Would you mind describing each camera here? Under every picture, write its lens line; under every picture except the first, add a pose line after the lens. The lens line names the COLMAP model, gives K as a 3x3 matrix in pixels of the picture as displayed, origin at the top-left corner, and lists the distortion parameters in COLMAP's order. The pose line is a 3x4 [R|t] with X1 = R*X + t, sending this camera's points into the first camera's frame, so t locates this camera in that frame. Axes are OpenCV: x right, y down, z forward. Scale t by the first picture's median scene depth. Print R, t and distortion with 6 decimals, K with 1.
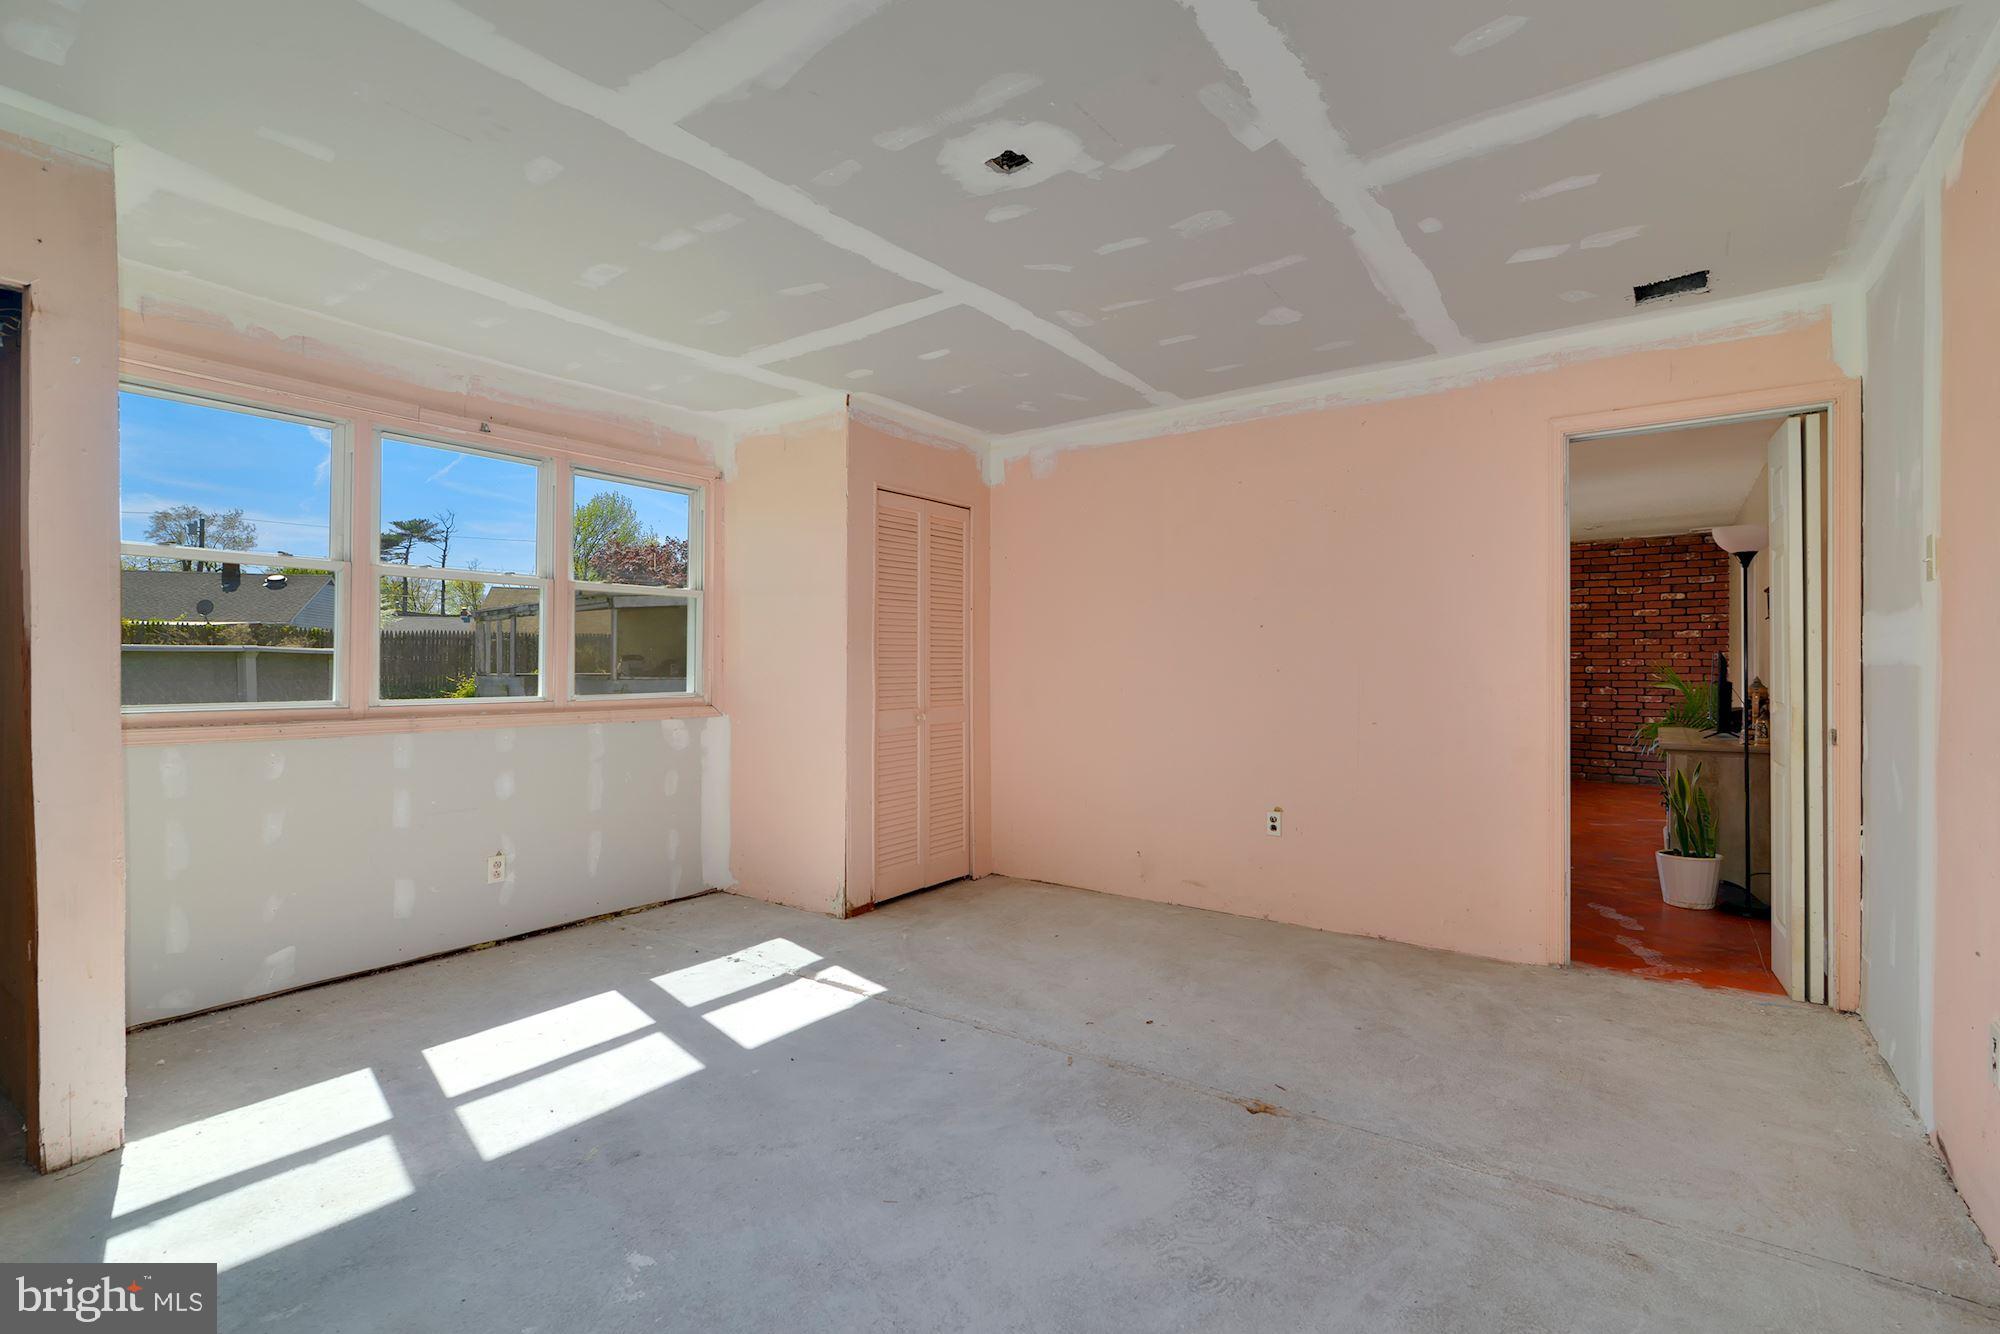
lens RADIAL K [[908.7, 0, 1008.8], [0, 908.7, 661.8], [0, 0, 1]] dist [-0.003044, -0.000011]
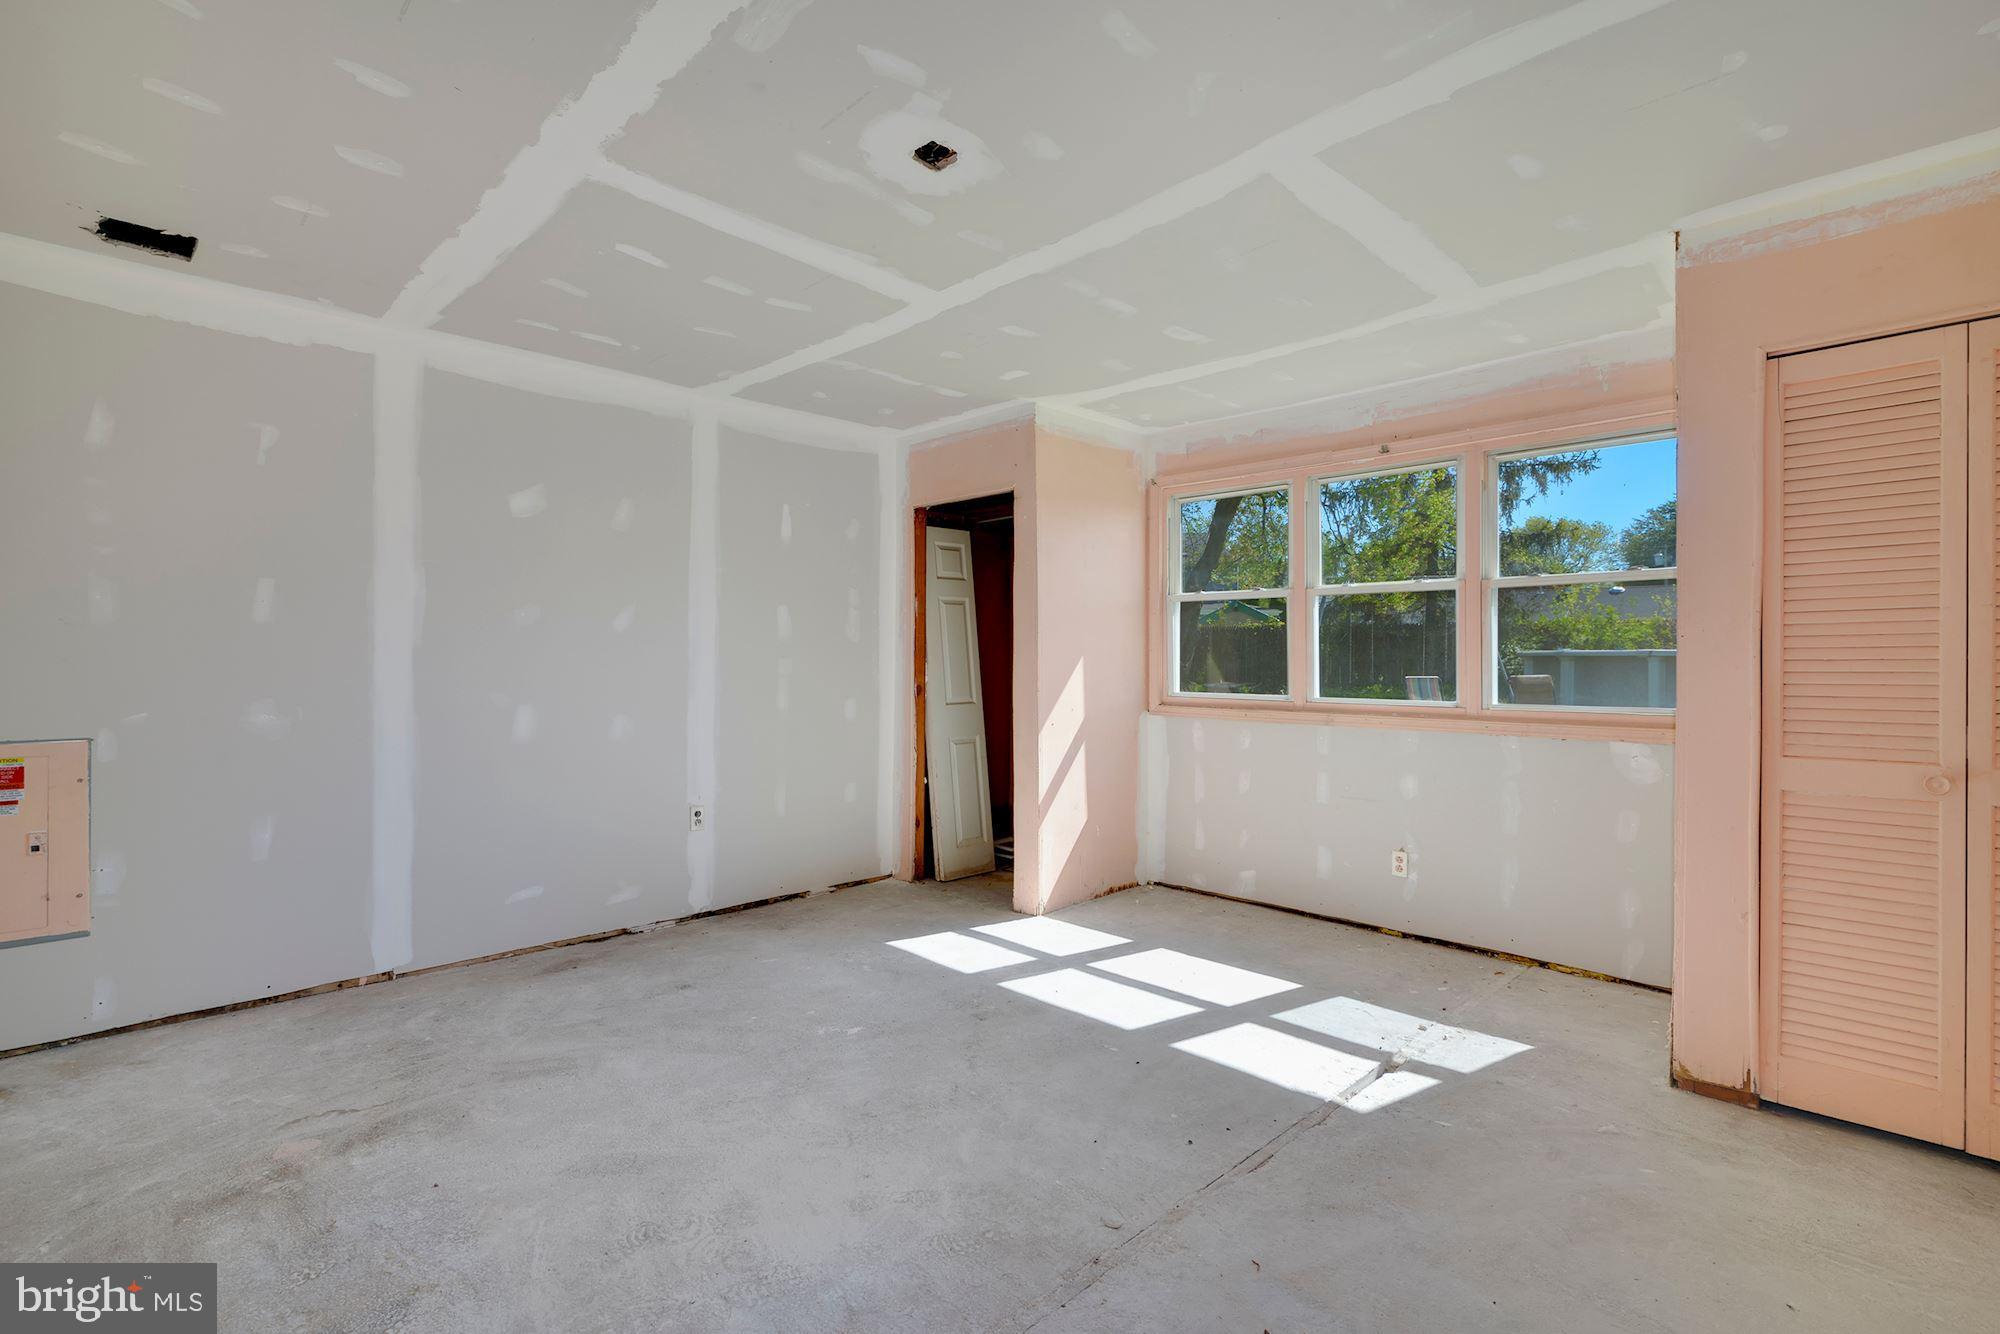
lens RADIAL K [[910.9, 0, 1000.0], [0, 910.9, 651.1], [0, 0, 1]] dist [-0.001447, -0.000090]
pose [[-0.164730, -0.015203, -0.986221, 0.628772], [-0.002218, 0.999884, -0.015043, -0.000482], [0.986336, -0.000291, -0.164745, 0.813704]]
